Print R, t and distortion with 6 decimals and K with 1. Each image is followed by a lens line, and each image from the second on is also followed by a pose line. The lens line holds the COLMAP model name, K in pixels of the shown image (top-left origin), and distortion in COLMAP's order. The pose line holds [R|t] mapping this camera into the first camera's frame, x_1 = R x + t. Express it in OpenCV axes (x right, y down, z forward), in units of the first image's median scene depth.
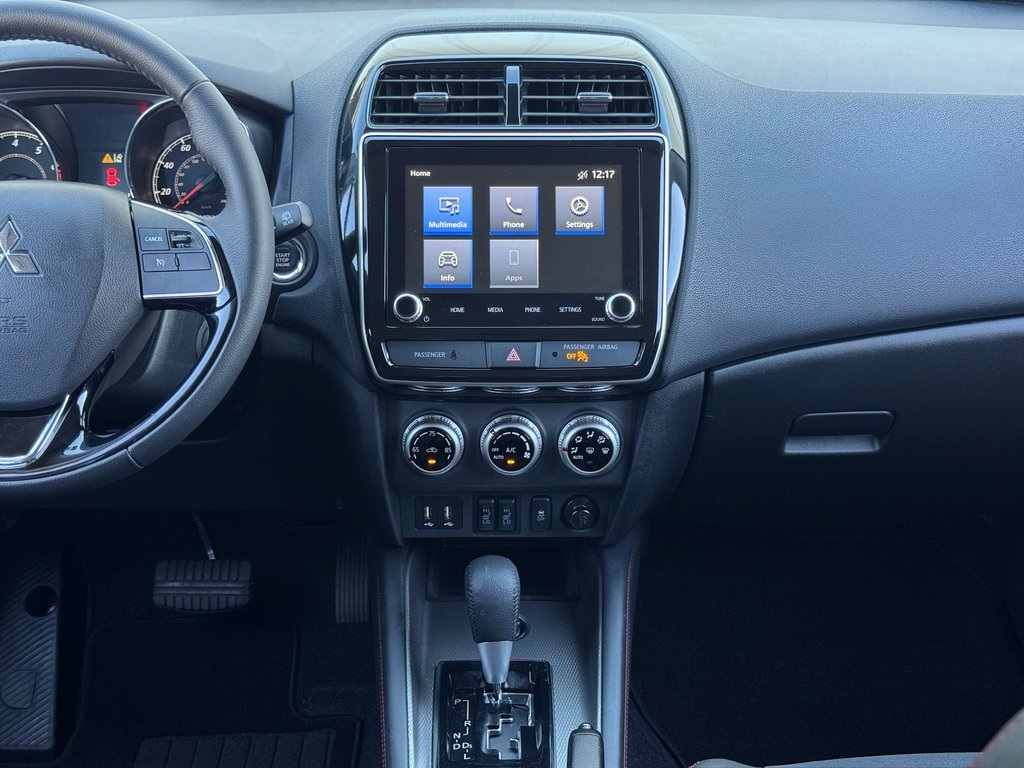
lens RADIAL K [[1403.7, 0, 510.3], [0, 1403.7, 380.4], [0, 0, 1]] dist [0.163641, 0.000000]
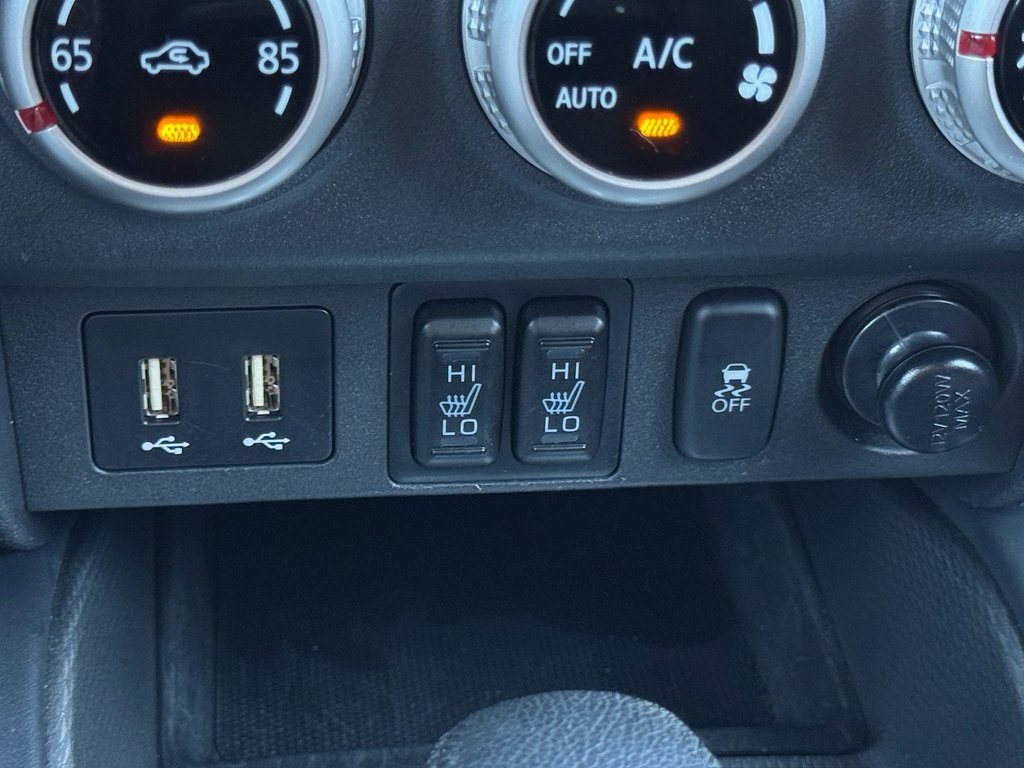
lens RADIAL K [[2154.4, 0, 512.5], [0, 2154.4, 382.7], [0, 0, 1]] dist [0.263988, 0.000000]
pose [[0.992187, -0.031967, 0.120597, -0.047316], [0.009084, 0.982562, 0.185713, 0.038781], [-0.124430, -0.183167, 0.975175, 0.720820]]
